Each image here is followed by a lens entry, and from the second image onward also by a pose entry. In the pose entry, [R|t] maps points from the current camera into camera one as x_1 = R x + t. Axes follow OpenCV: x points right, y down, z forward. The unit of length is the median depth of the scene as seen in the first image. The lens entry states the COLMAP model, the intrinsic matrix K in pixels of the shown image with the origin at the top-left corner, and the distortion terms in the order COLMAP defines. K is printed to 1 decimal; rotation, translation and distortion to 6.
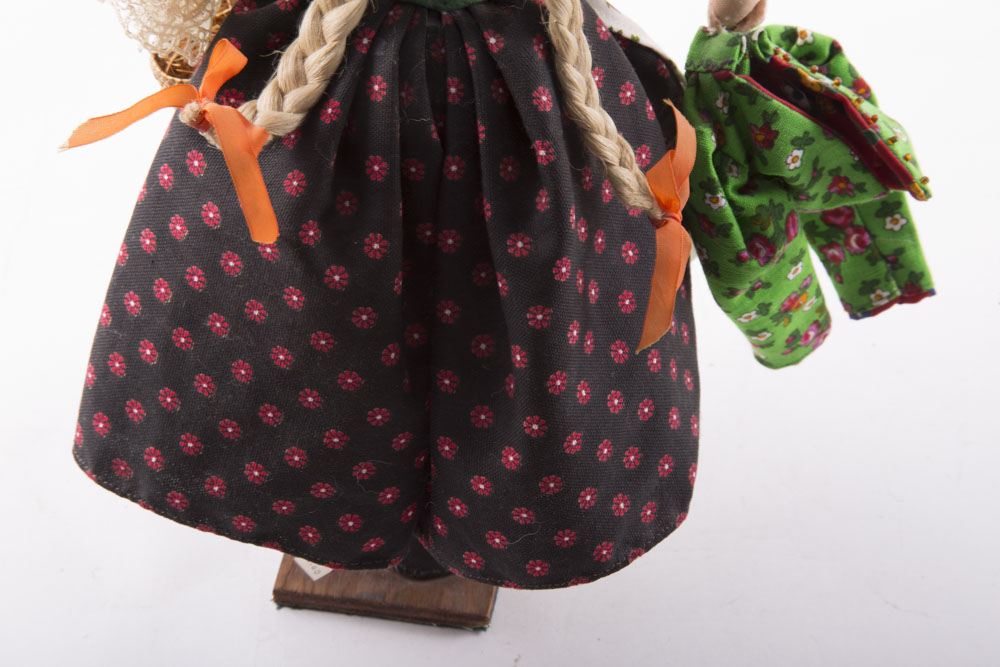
lens RADIAL K [[2417.6, 0, 500.0], [0, 2417.6, 333.5], [0, 0, 1]] dist [0.169661, 0.471996]
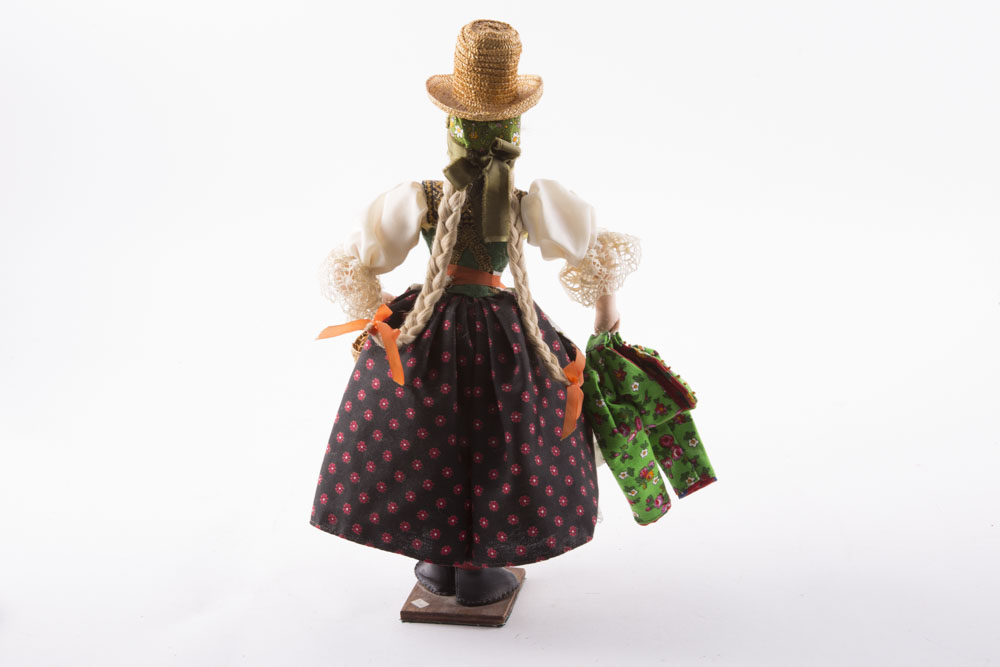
lens RADIAL K [[2045.7, 0, 497.6], [0, 2045.7, 347.3], [0, 0, 1]] dist [0.228312, 0.058088]
pose [[0.998073, -0.031242, -0.053606, 0.099965], [0.002809, 0.885843, -0.463976, 0.797098], [0.061981, 0.462931, 0.884225, -0.718841]]
